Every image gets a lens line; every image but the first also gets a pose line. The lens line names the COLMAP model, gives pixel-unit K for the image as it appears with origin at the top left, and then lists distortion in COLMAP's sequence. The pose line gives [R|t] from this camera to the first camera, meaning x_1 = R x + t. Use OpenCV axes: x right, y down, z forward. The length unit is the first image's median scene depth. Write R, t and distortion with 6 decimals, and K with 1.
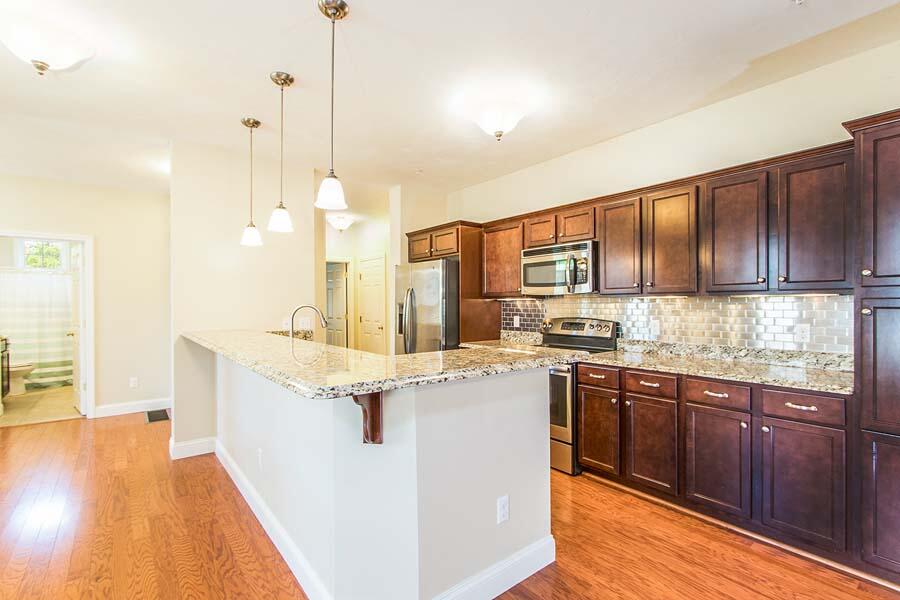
lens RADIAL K [[411.6, 0, 450.2], [0, 411.6, 303.4], [0, 0, 1]] dist [-0.004068, 0.000033]
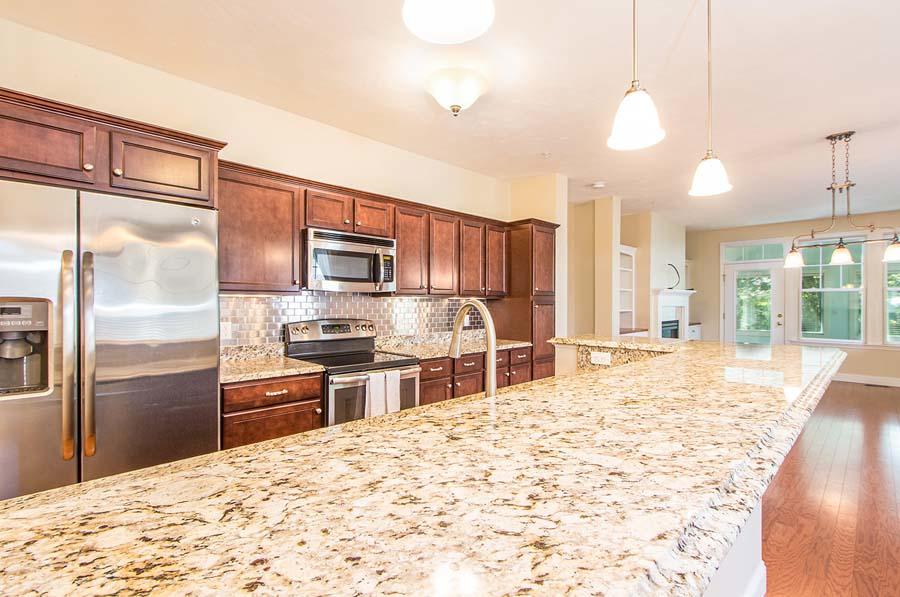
lens RADIAL K [[411.6, 0, 448.7], [0, 411.6, 300.1], [0, 0, 1]] dist [-0.004068, 0.000033]
pose [[-0.083761, 0.010419, 0.996431, -0.650770], [0.003804, 0.999941, -0.010136, 0.005232], [-0.996479, 0.002941, -0.083796, 0.939374]]
